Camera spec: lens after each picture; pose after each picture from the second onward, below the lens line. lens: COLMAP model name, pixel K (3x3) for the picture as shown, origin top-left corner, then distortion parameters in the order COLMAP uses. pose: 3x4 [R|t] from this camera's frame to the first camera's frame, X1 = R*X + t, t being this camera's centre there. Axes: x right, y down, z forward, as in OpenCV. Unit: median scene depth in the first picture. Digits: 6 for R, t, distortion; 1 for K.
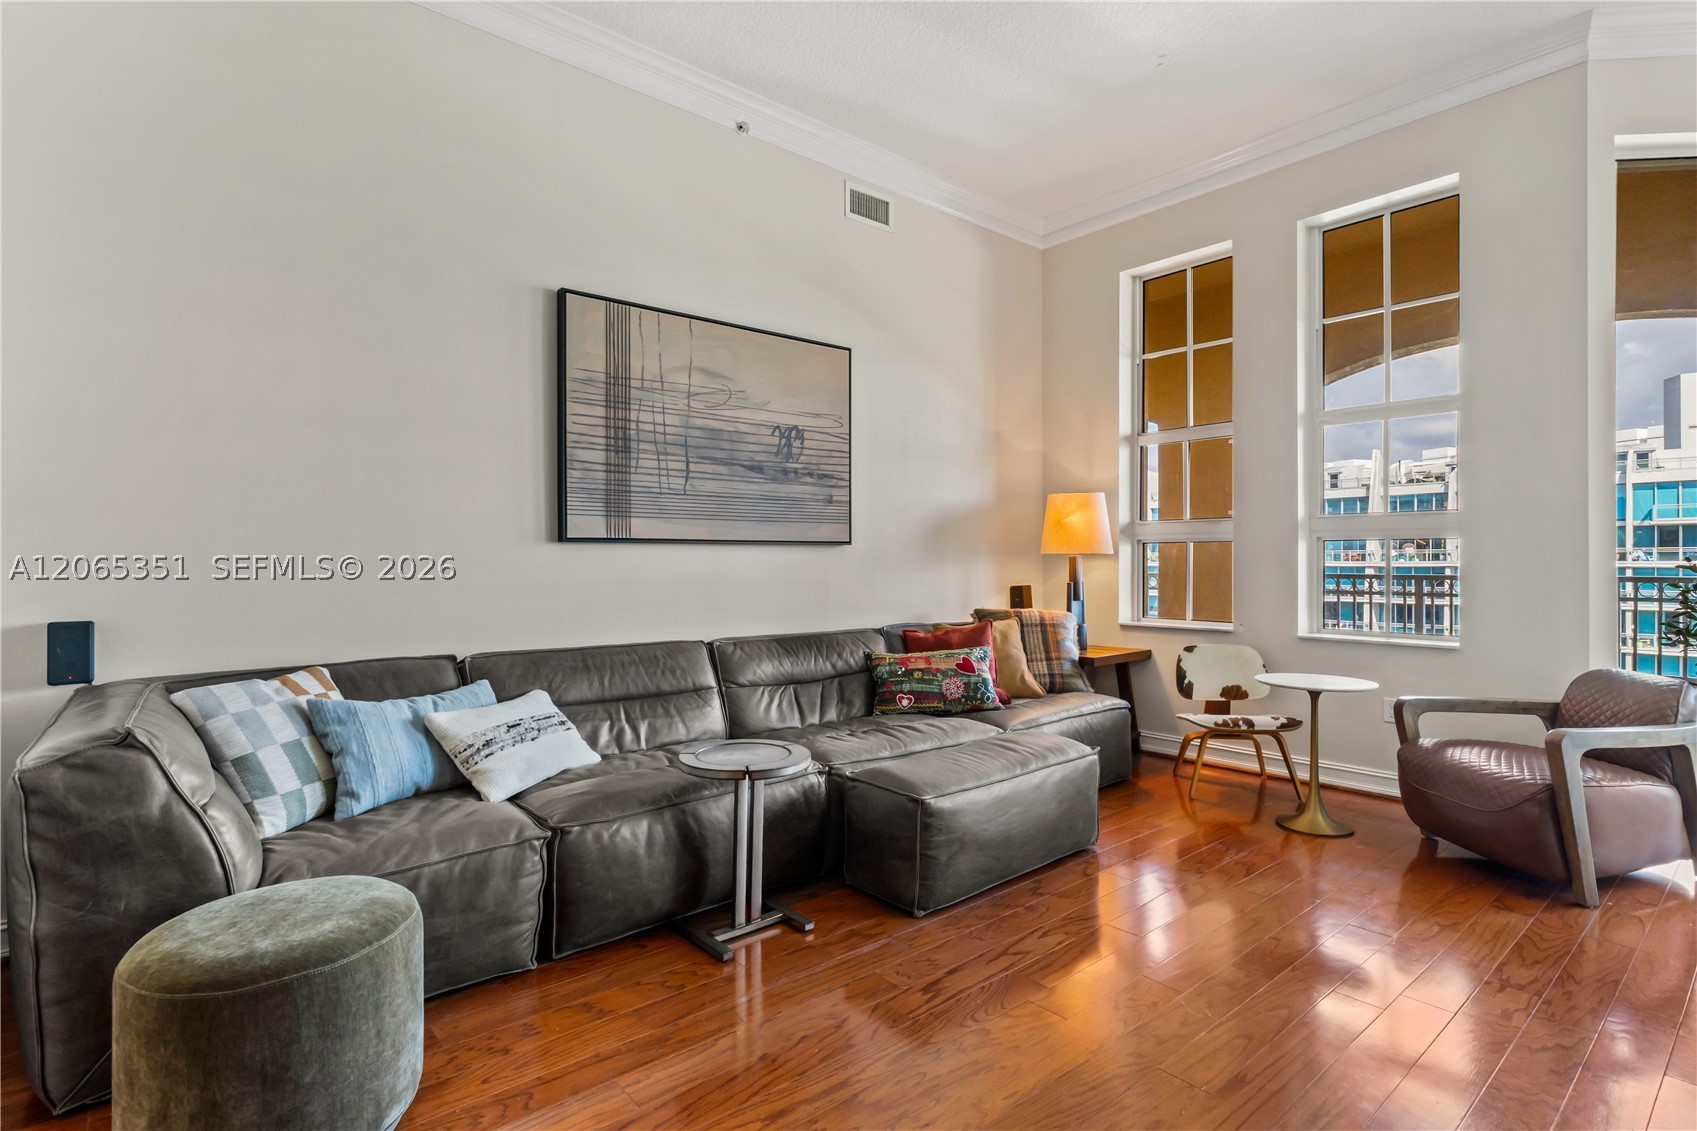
lens RADIAL K [[813.8, 0, 855.9], [0, 813.8, 562.6], [0, 0, 1]] dist [-0.004493, 0.001861]
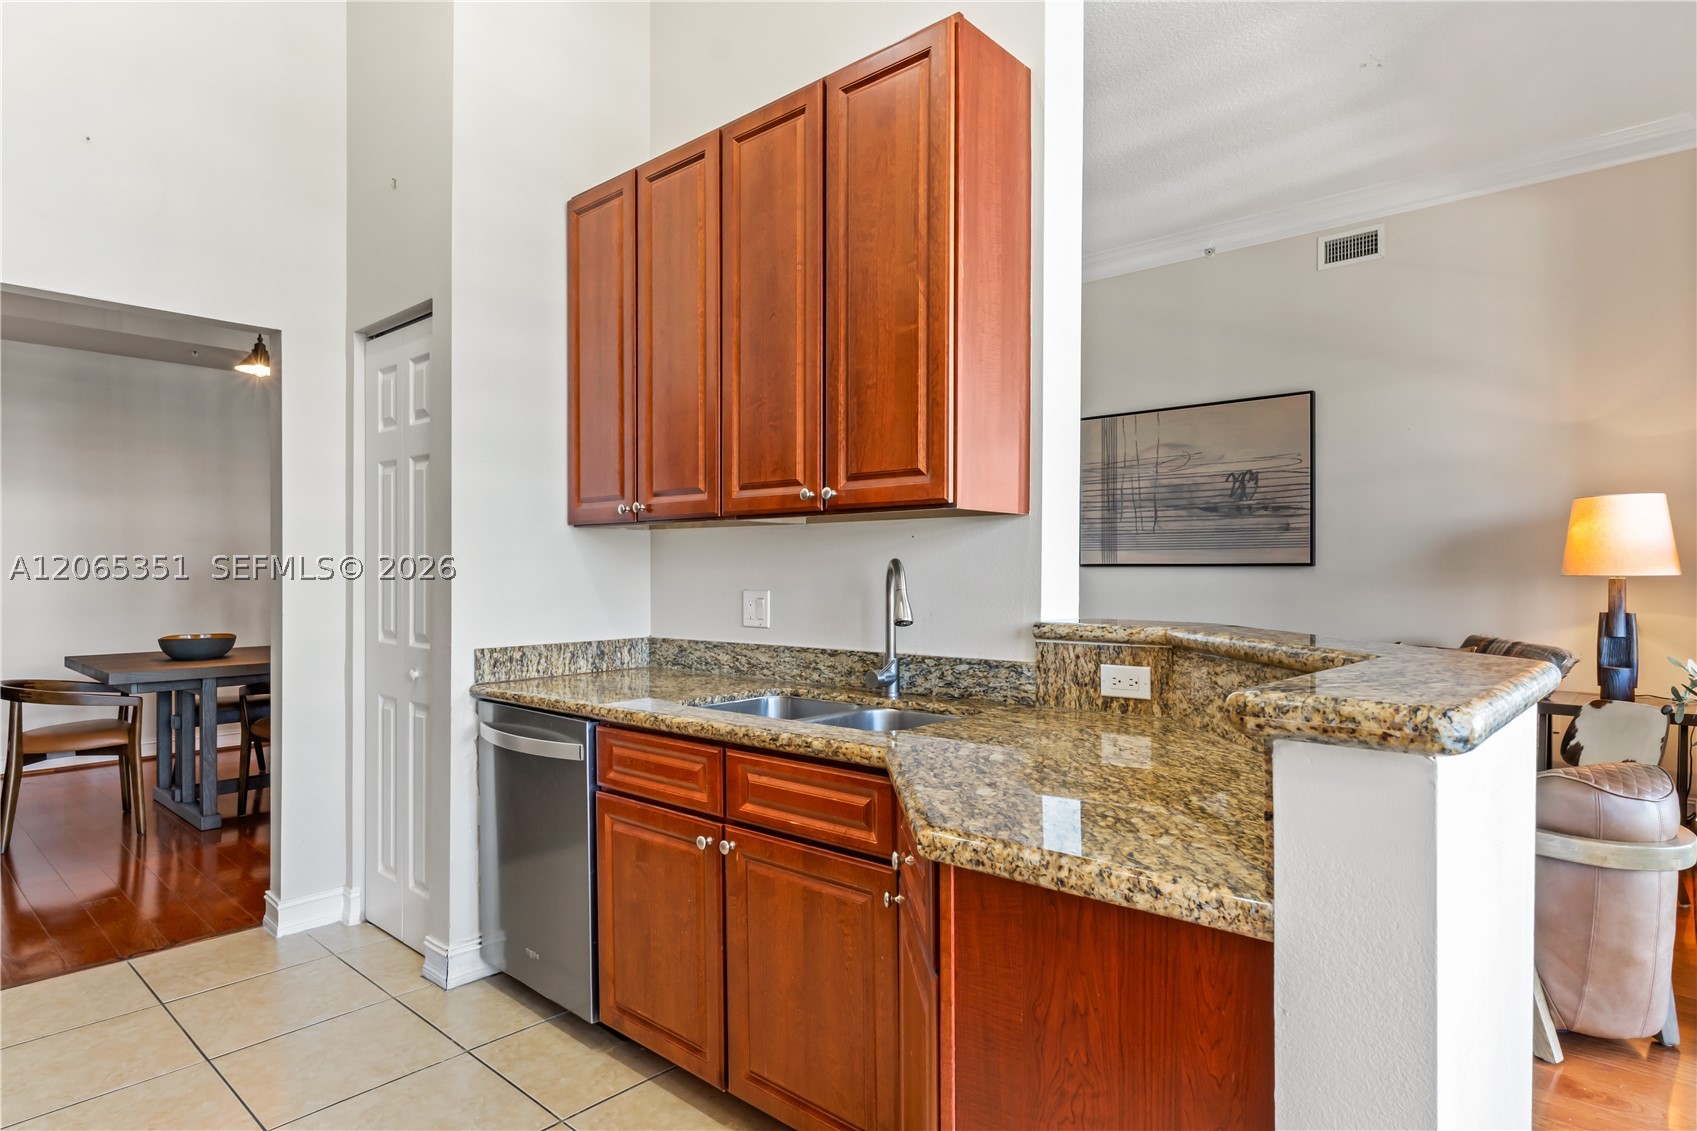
lens RADIAL K [[937.8, 0, 846.9], [0, 937.8, 569.2], [0, 0, 1]] dist [0.002363, 0.000423]
pose [[0.134126, 0.002167, -0.990962, 1.311684], [-0.006385, 0.999979, 0.001322, -0.016575], [0.990944, 0.006150, 0.134137, 0.214369]]
